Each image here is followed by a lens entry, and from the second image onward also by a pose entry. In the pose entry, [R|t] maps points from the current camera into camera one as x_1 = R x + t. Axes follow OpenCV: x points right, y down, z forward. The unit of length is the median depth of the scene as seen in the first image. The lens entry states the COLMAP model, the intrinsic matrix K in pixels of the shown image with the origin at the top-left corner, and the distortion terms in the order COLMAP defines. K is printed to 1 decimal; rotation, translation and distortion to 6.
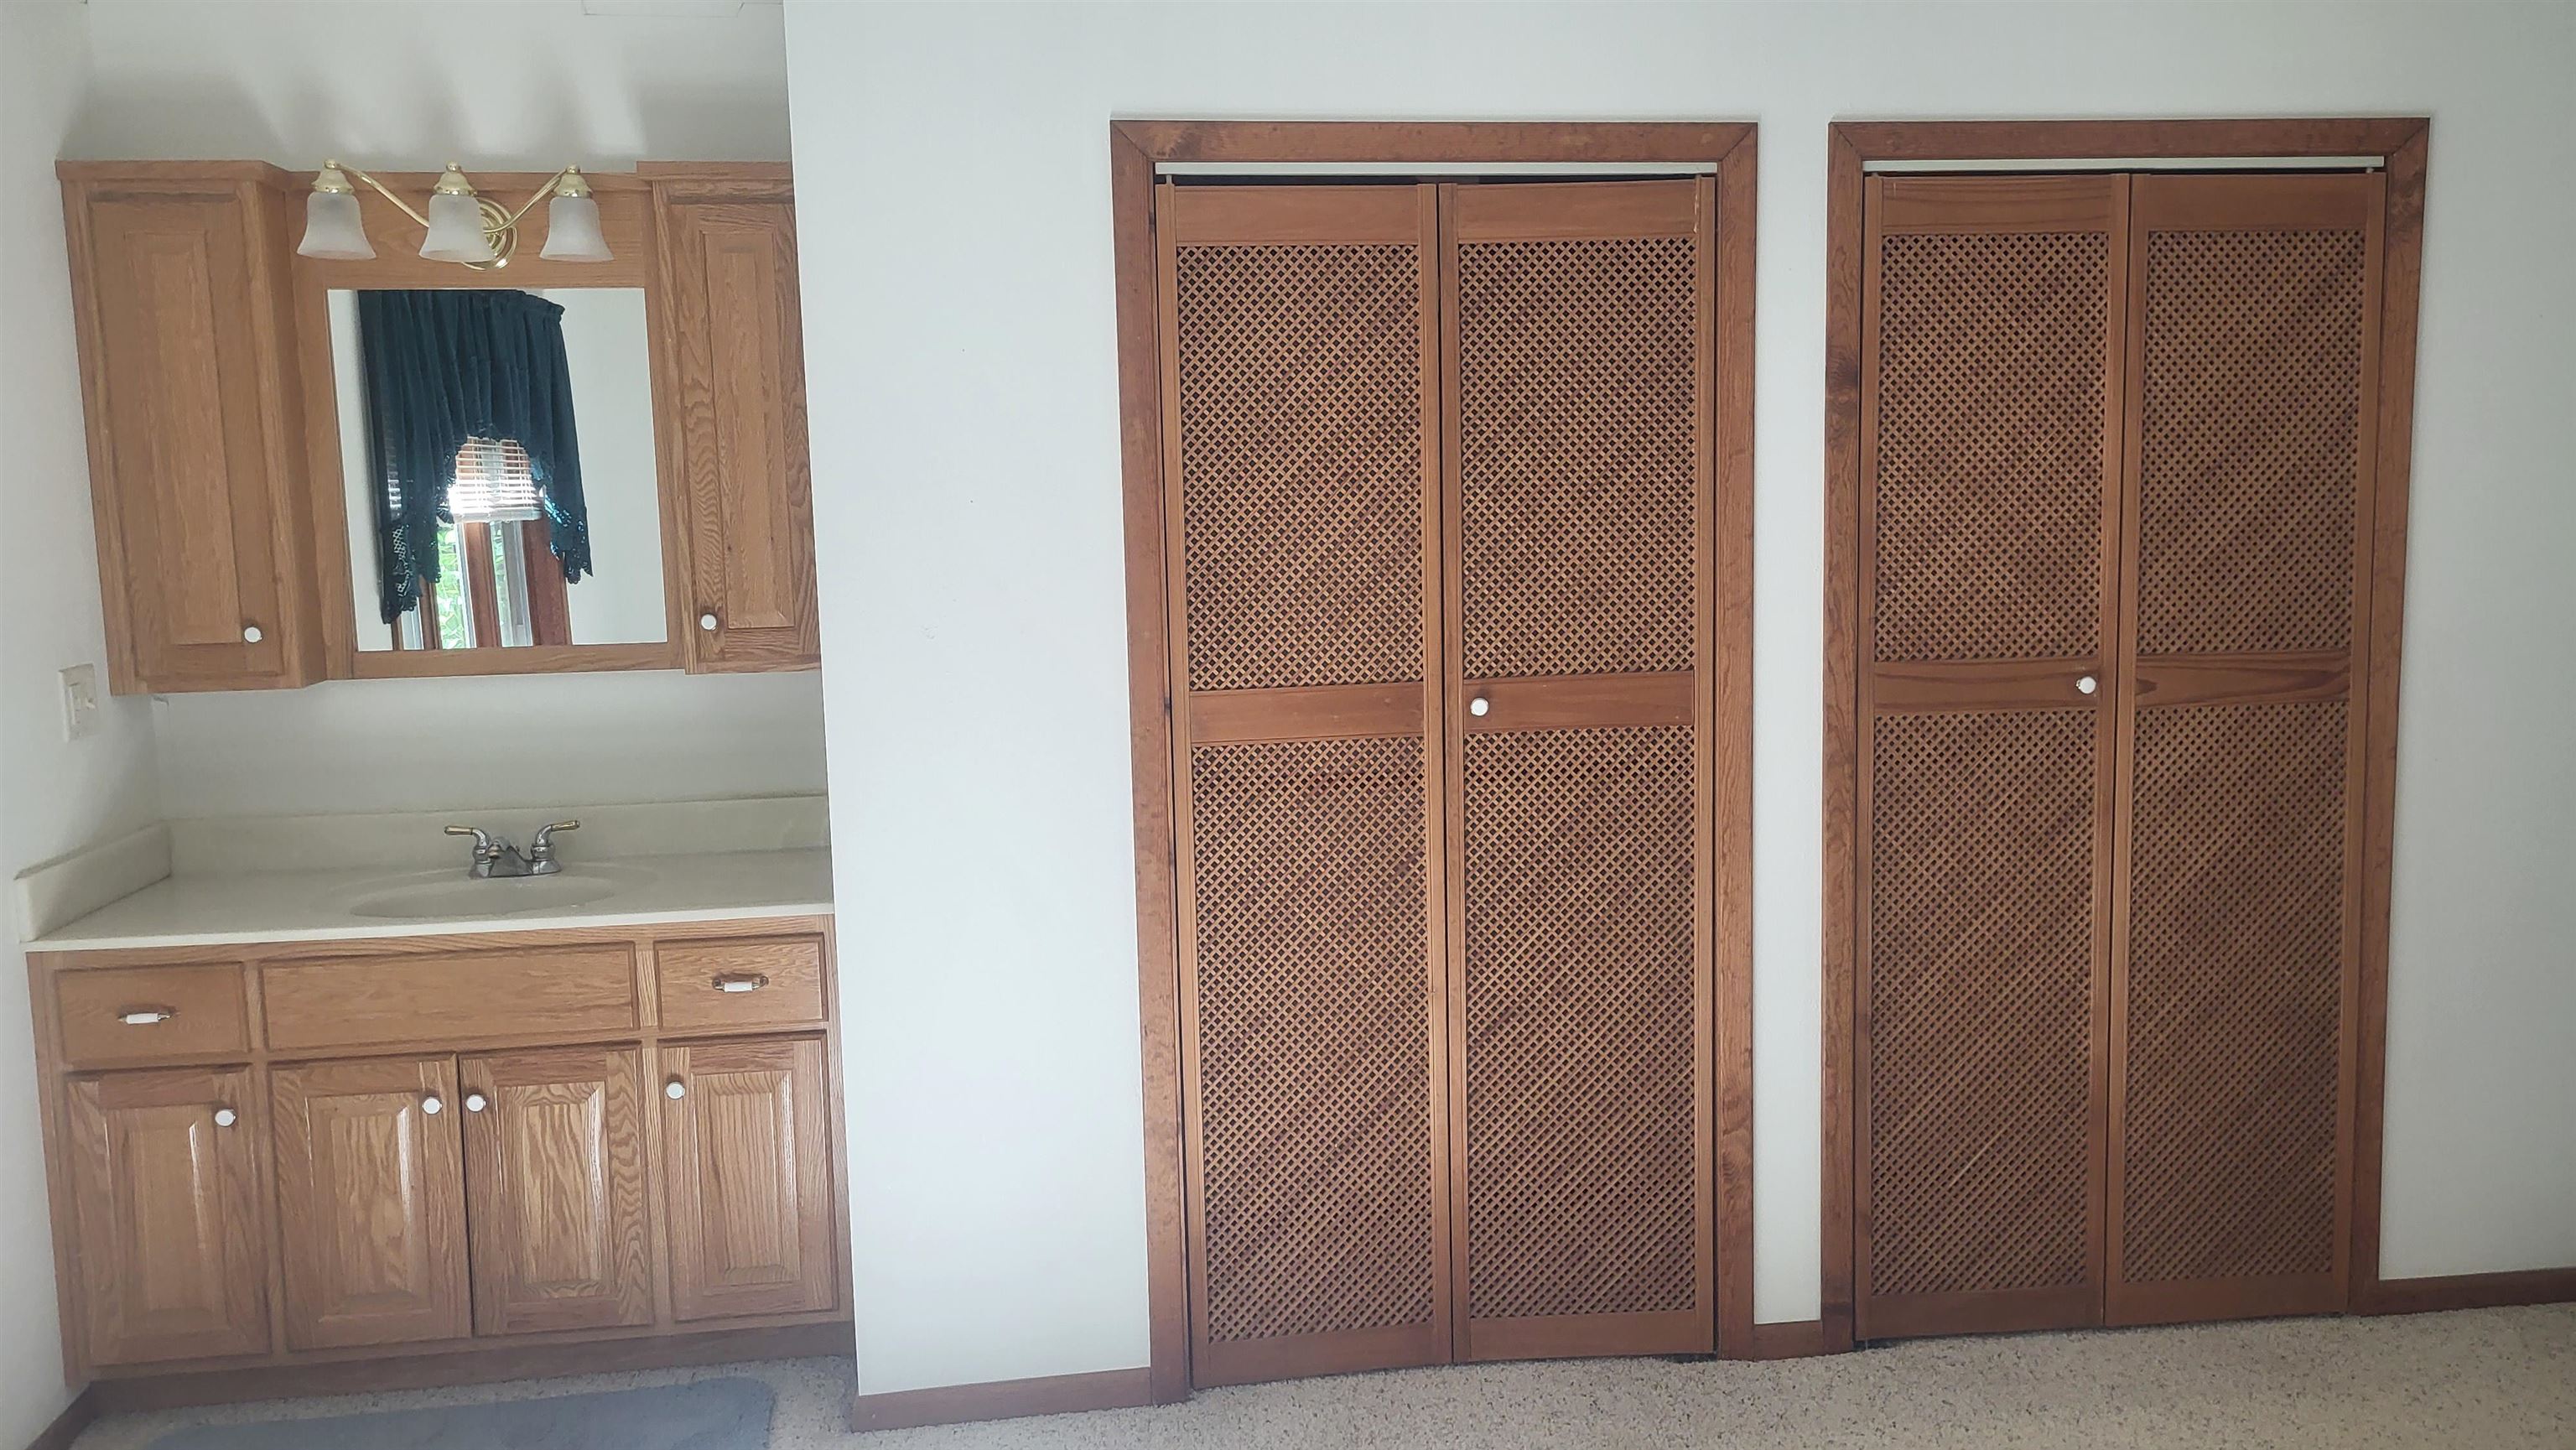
lens RADIAL K [[1937.5, 0, 1286.9], [0, 1937.5, 705.3], [0, 0, 1]] dist [0.040049, -0.007908]
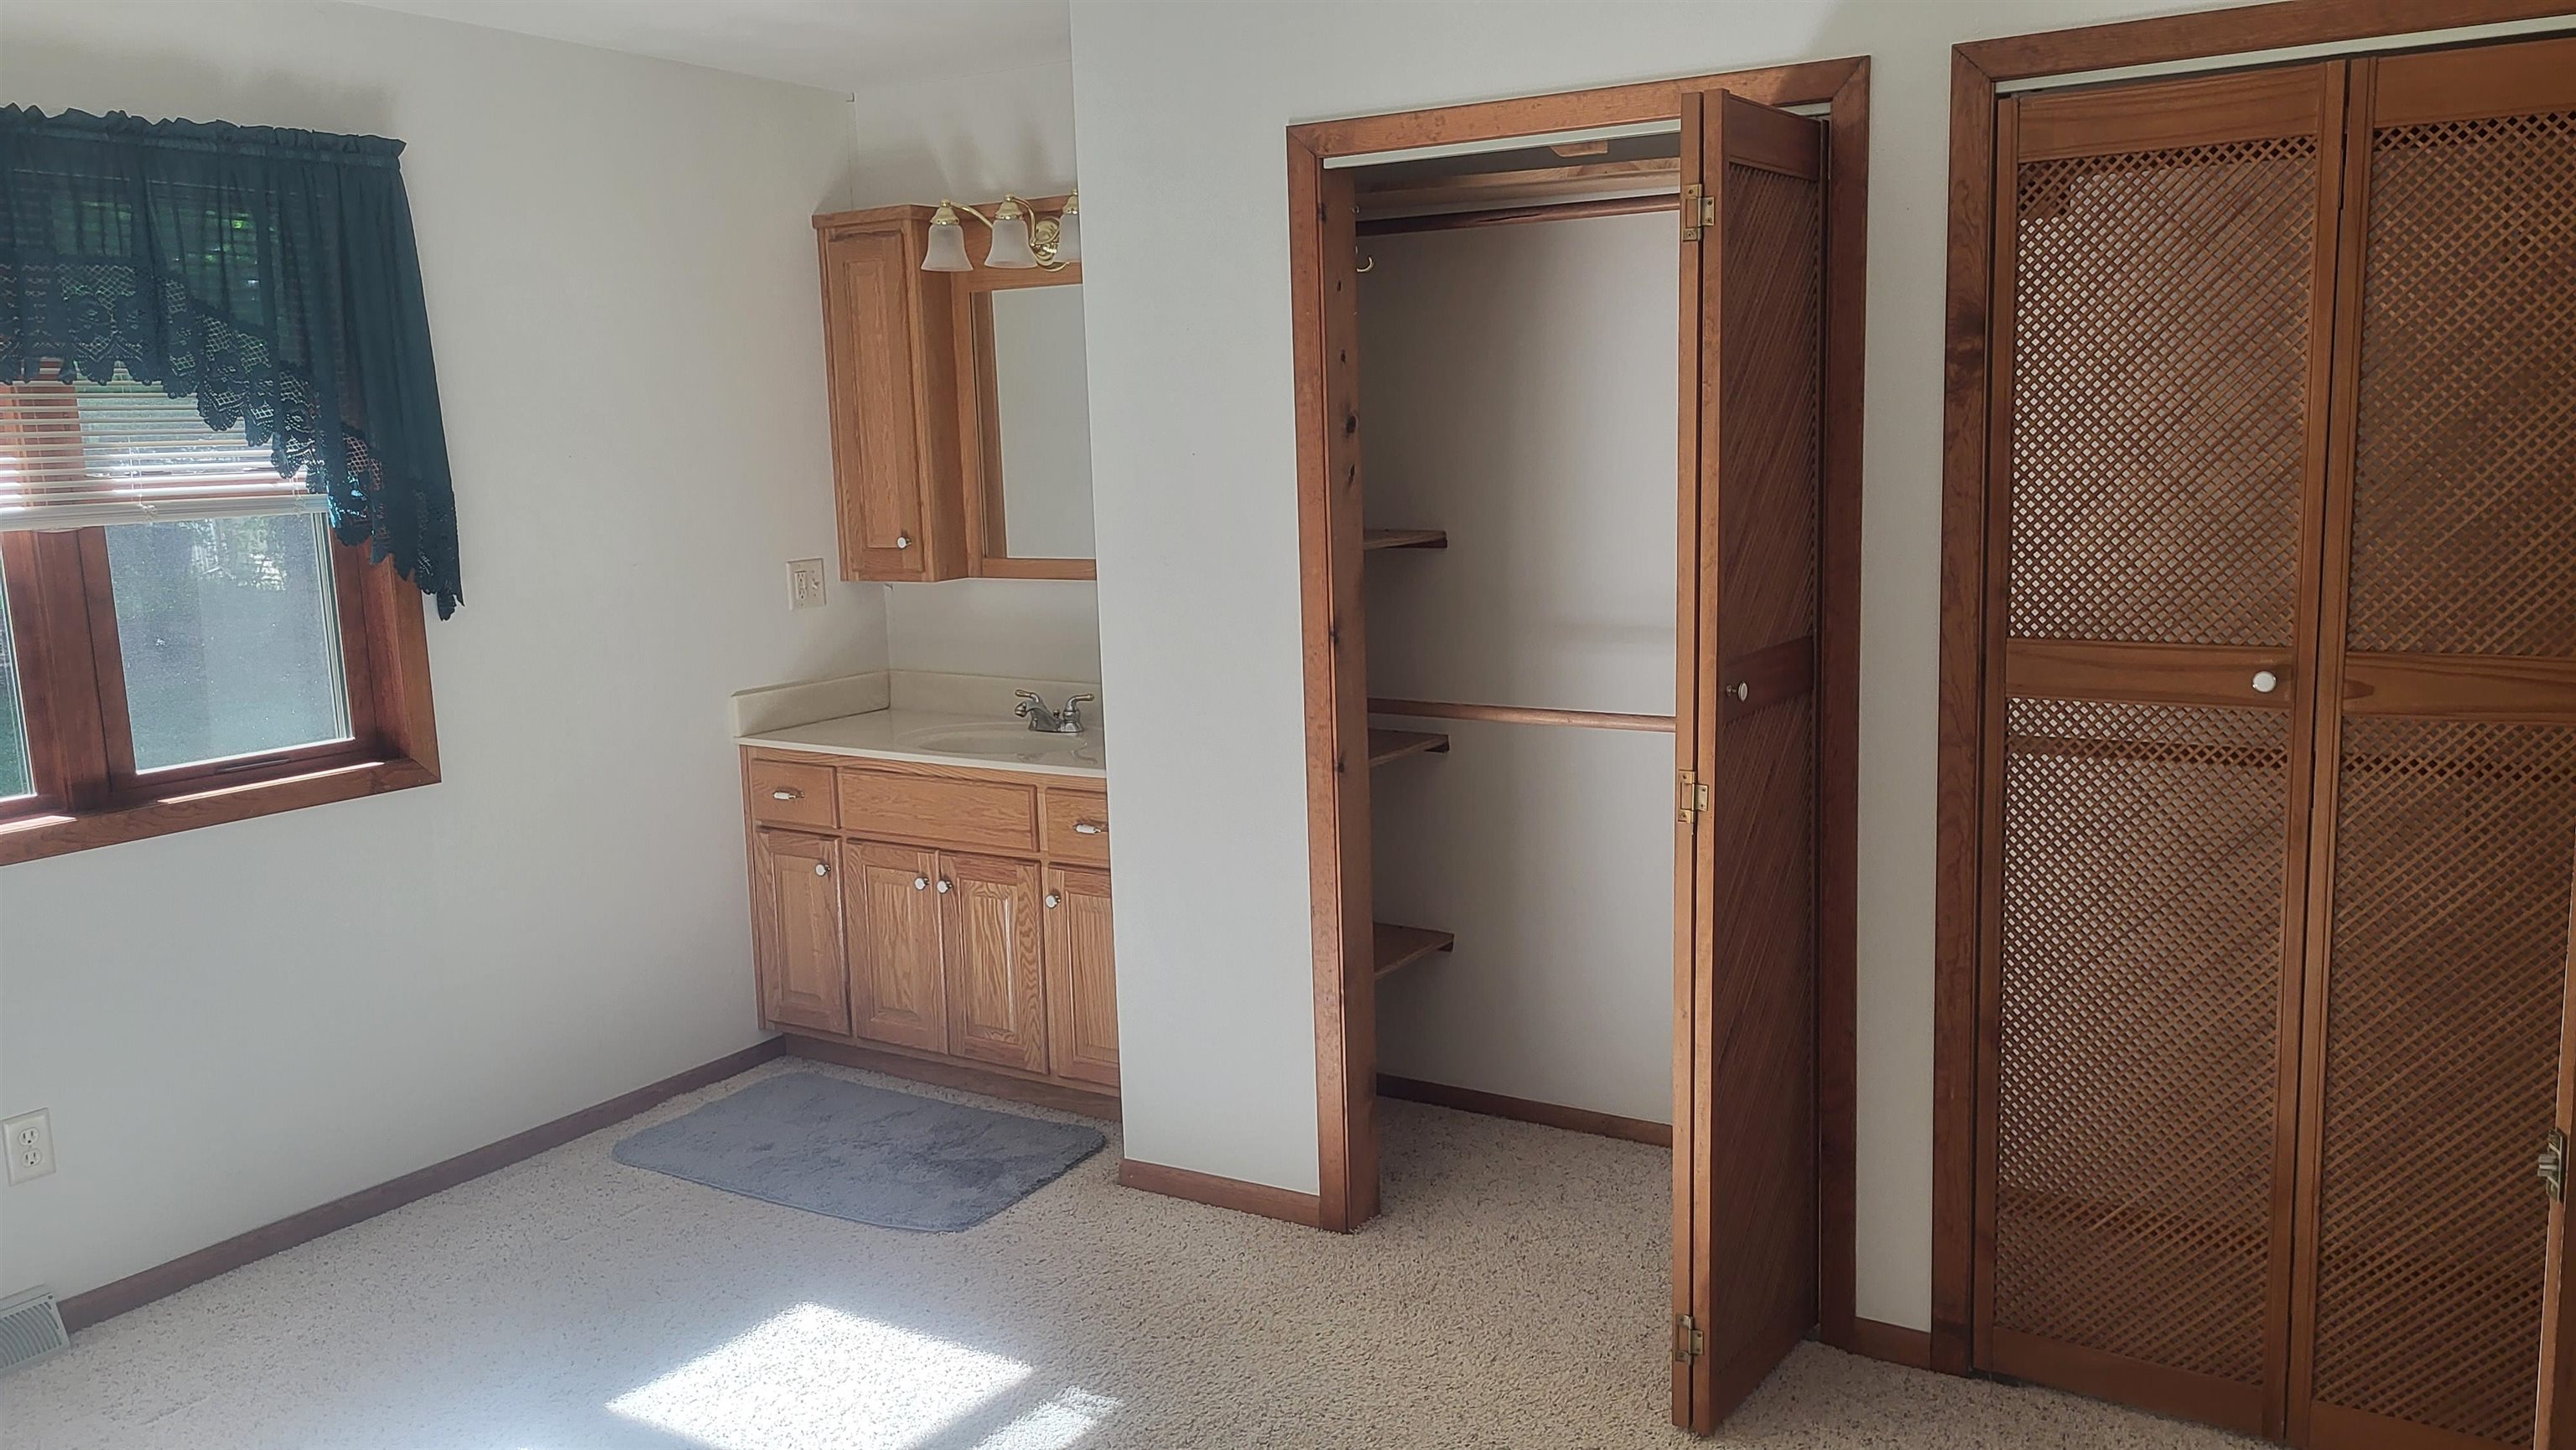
lens RADIAL K [[1937.5, 0, 1287.5], [0, 1937.5, 729.7], [0, 0, 1]] dist [0.040049, -0.007908]
pose [[0.778351, 0.097236, -0.620254, 0.612095], [-0.066606, 0.995147, 0.072423, -0.023046], [0.624286, -0.015058, 0.781051, 0.078134]]
